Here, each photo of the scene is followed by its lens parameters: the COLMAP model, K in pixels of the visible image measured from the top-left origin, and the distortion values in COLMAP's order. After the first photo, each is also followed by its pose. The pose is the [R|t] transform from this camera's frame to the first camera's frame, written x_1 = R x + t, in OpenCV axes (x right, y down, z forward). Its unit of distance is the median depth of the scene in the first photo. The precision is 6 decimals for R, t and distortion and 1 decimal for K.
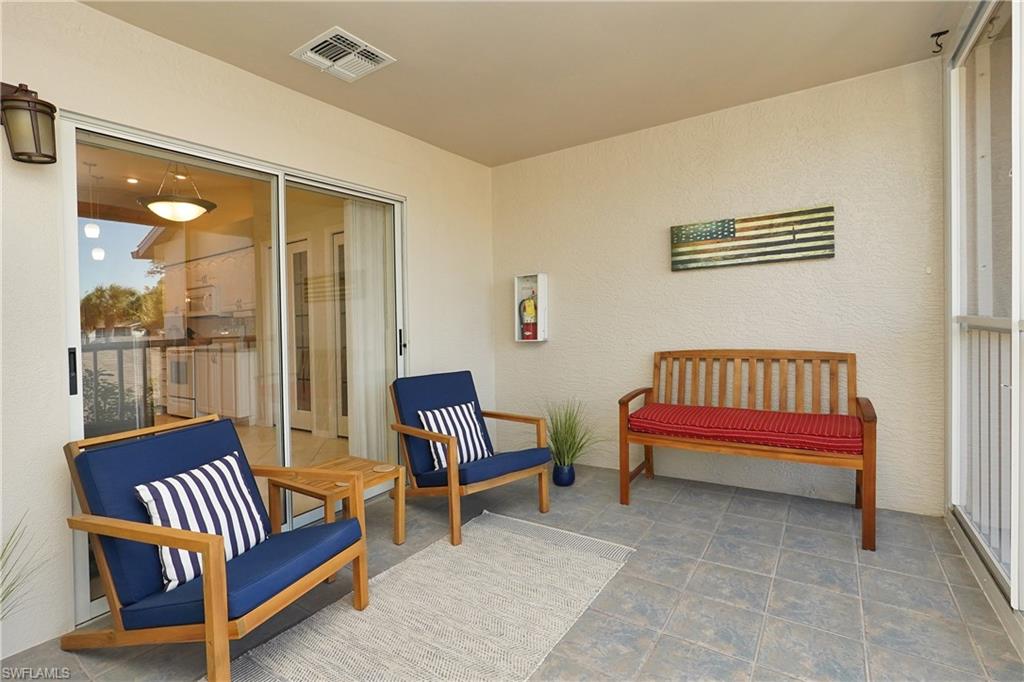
lens RADIAL K [[477.9, 0, 508.8], [0, 477.9, 335.4], [0, 0, 1]] dist [-0.015407, 0.006847]
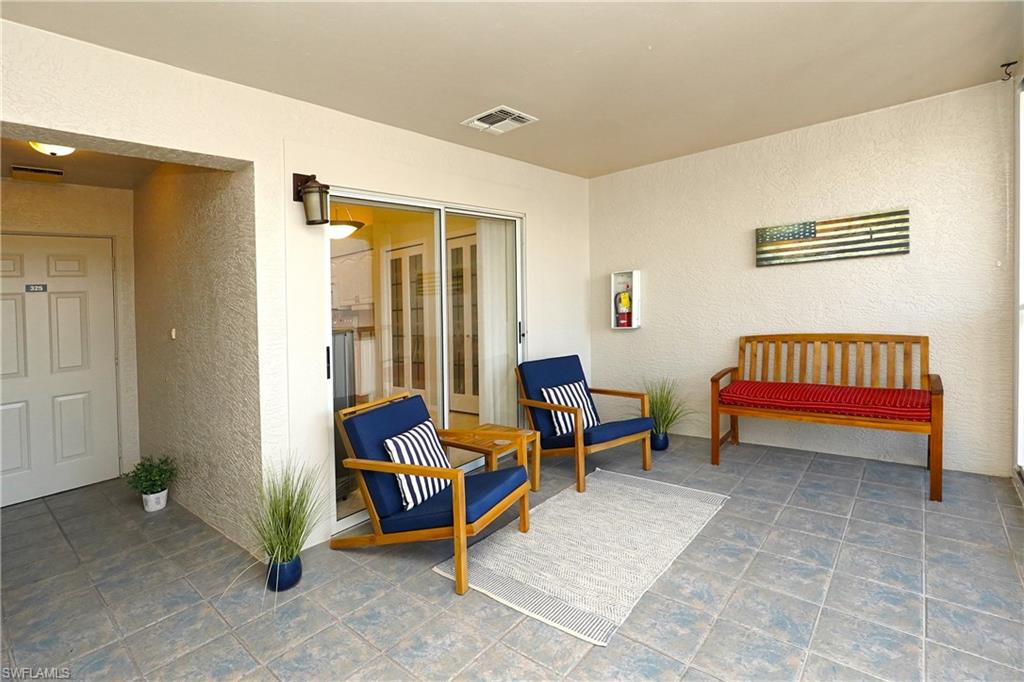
lens RADIAL K [[477.9, 0, 501.1], [0, 477.9, 338.5], [0, 0, 1]] dist [-0.015407, 0.006847]
pose [[0.991439, -0.020074, -0.129018, -0.151519], [0.026857, 0.998335, 0.051052, -0.043546], [0.127778, -0.054080, 0.990327, -0.276318]]
